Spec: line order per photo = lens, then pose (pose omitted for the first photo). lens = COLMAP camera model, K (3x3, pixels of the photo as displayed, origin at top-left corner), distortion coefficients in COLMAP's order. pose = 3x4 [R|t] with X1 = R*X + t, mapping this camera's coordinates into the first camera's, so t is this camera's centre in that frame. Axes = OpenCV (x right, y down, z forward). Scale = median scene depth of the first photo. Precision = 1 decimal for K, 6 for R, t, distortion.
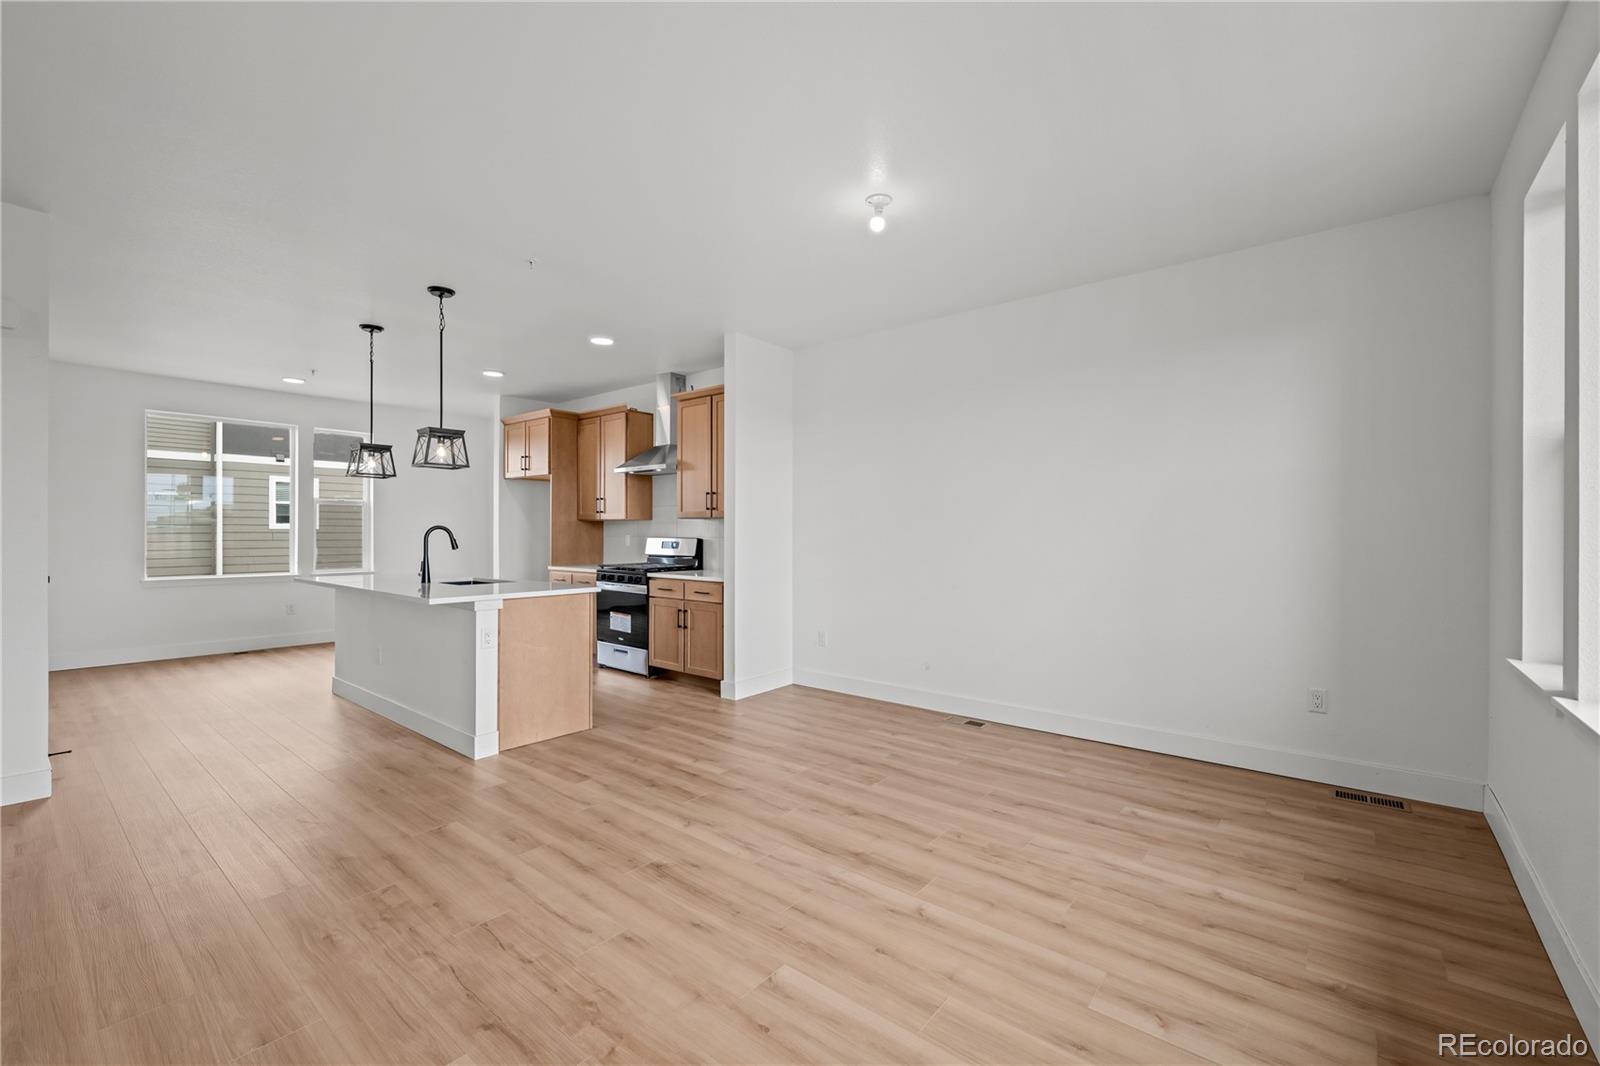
lens RADIAL K [[671.3, 0, 812.5], [0, 671.3, 533.6], [0, 0, 1]] dist [-0.003333, 0.001002]
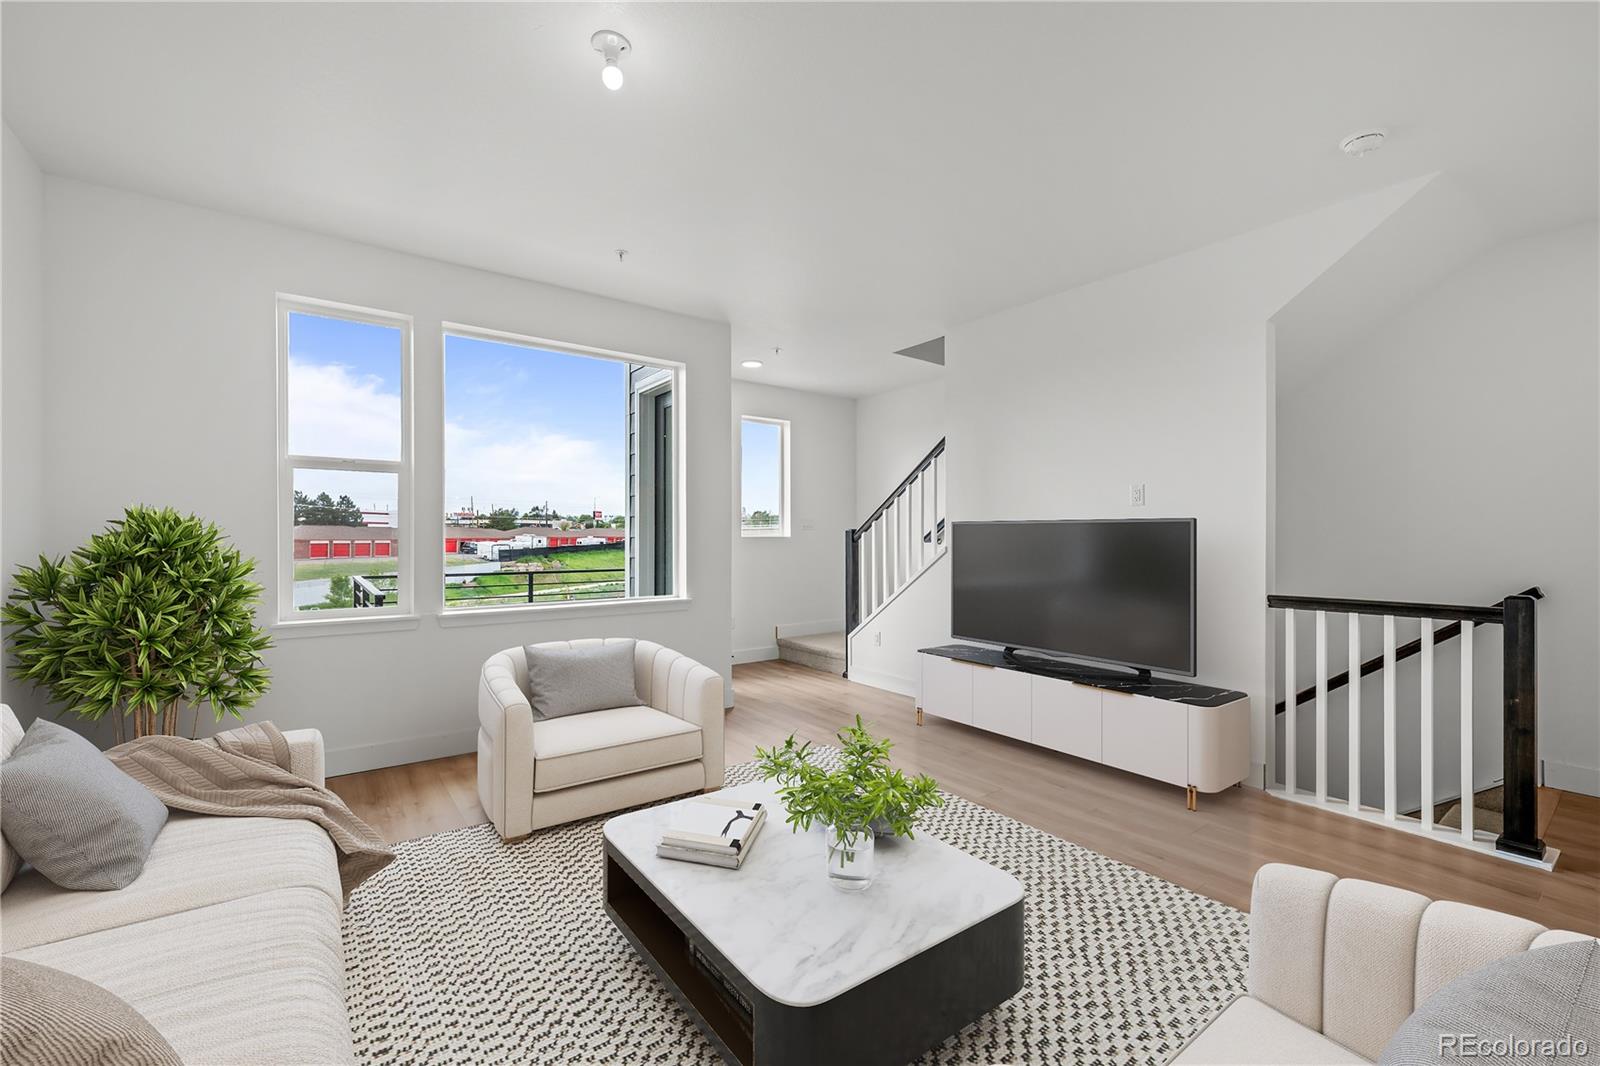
lens RADIAL K [[671.3, 0, 787.9], [0, 671.3, 538.1], [0, 0, 1]] dist [-0.003333, 0.001002]
pose [[-0.963208, -0.000966, 0.268754, -0.194559], [-0.000424, 0.999998, 0.002078, 0.000929], [-0.268755, 0.001887, -0.963207, 1.197710]]
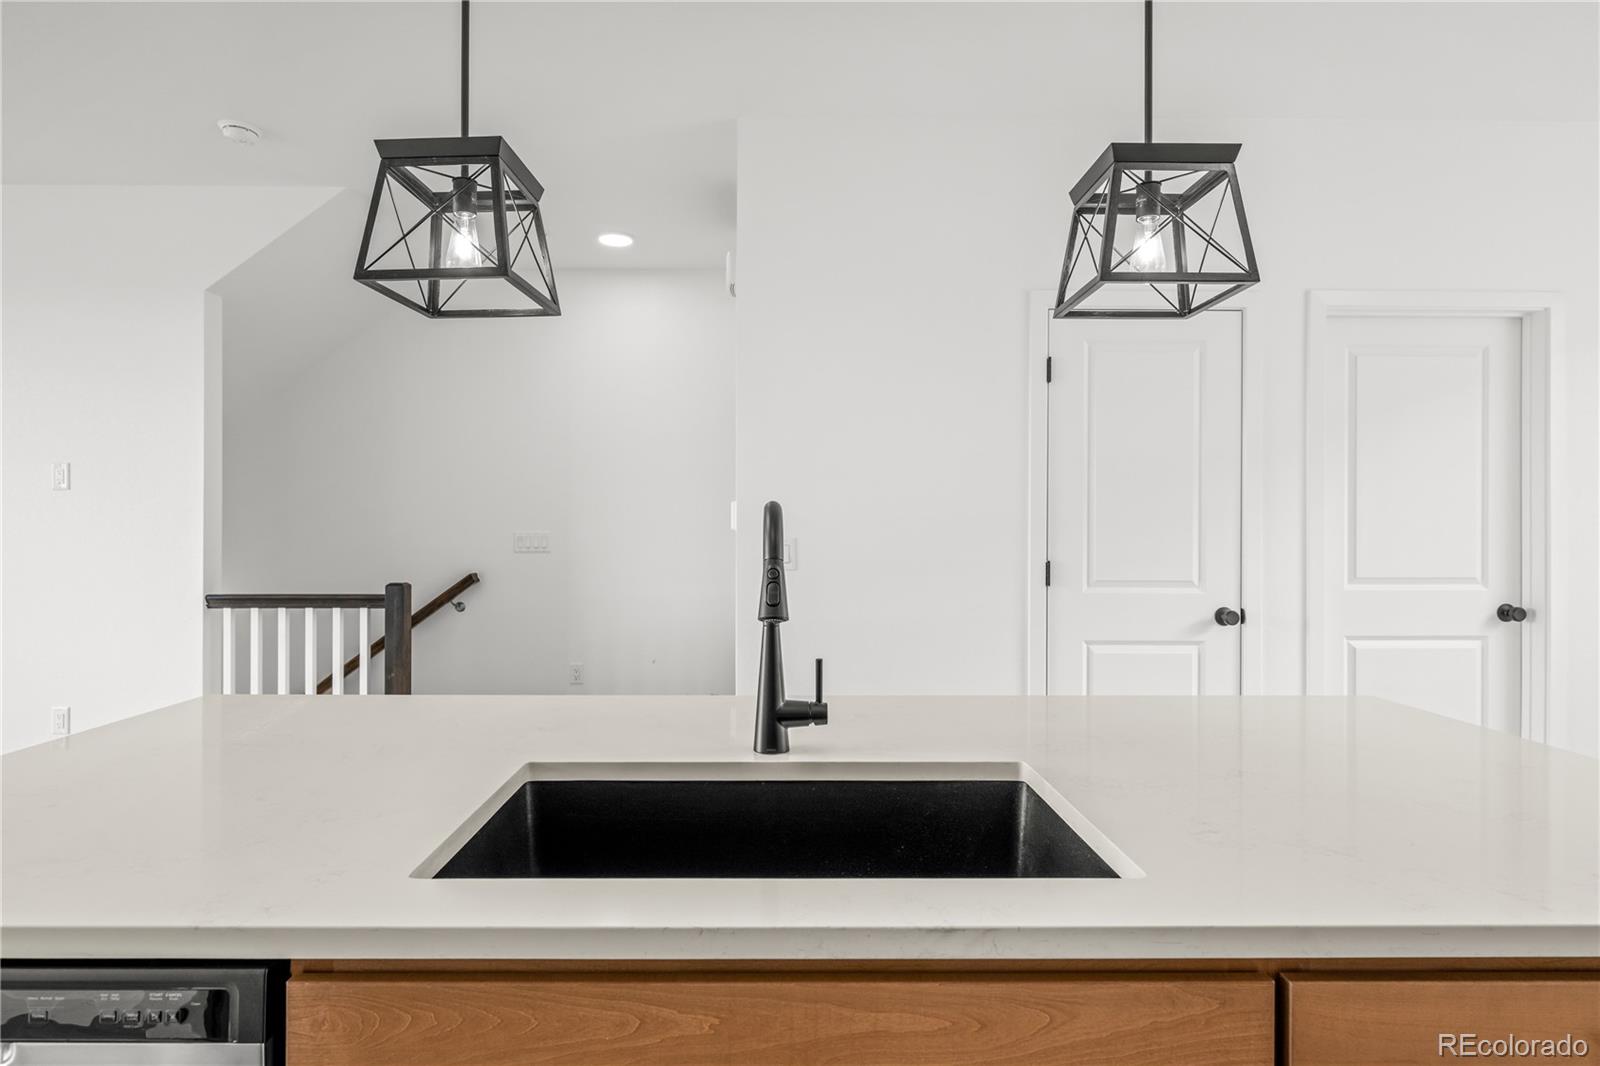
lens RADIAL K [[823.1, 0, 794.1], [0, 823.1, 524.8], [0, 0, 1]] dist [-0.001726, 0.000649]
pose [[-0.775953, -0.008169, -0.630738, -0.460741], [-0.004374, 0.999962, -0.007570, -0.000975], [0.630776, -0.003115, -0.775959, 1.357187]]
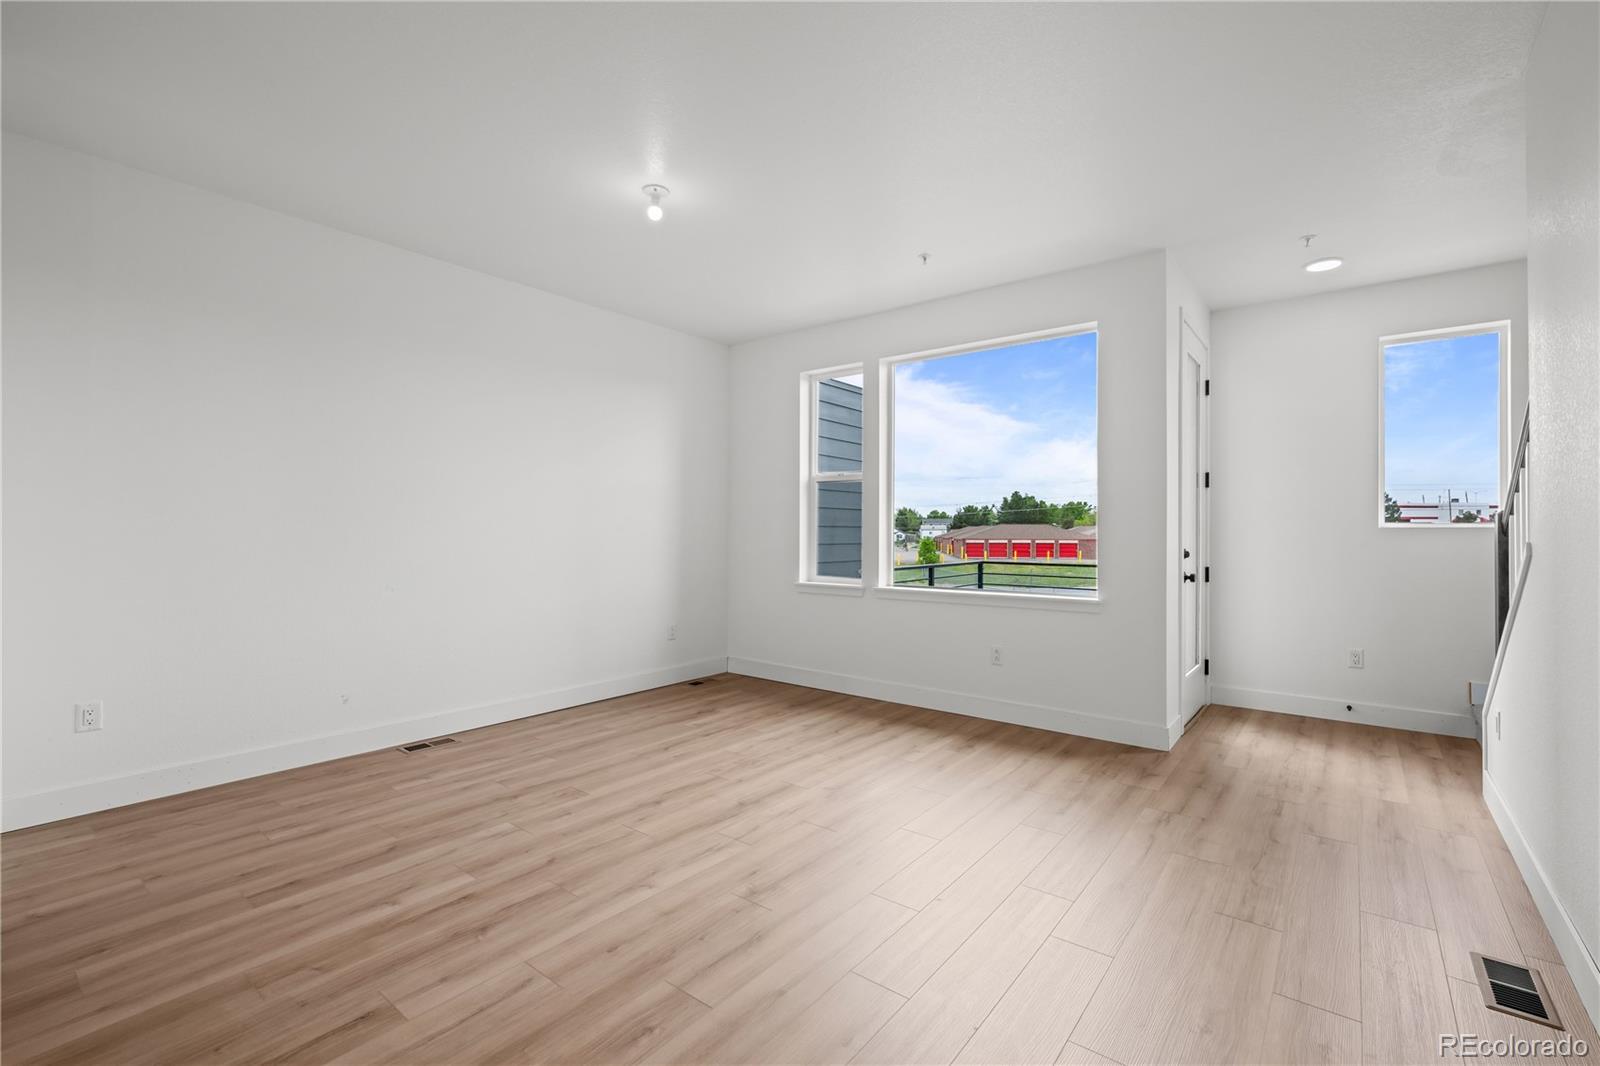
lens RADIAL K [[671.3, 0, 807.1], [0, 671.3, 537.1], [0, 0, 1]] dist [-0.003333, 0.001002]
pose [[-0.010853, -0.003221, 0.999936, -0.677382], [-0.001938, 0.999993, 0.003200, 0.013808], [-0.999939, -0.001903, -0.010859, 0.571304]]
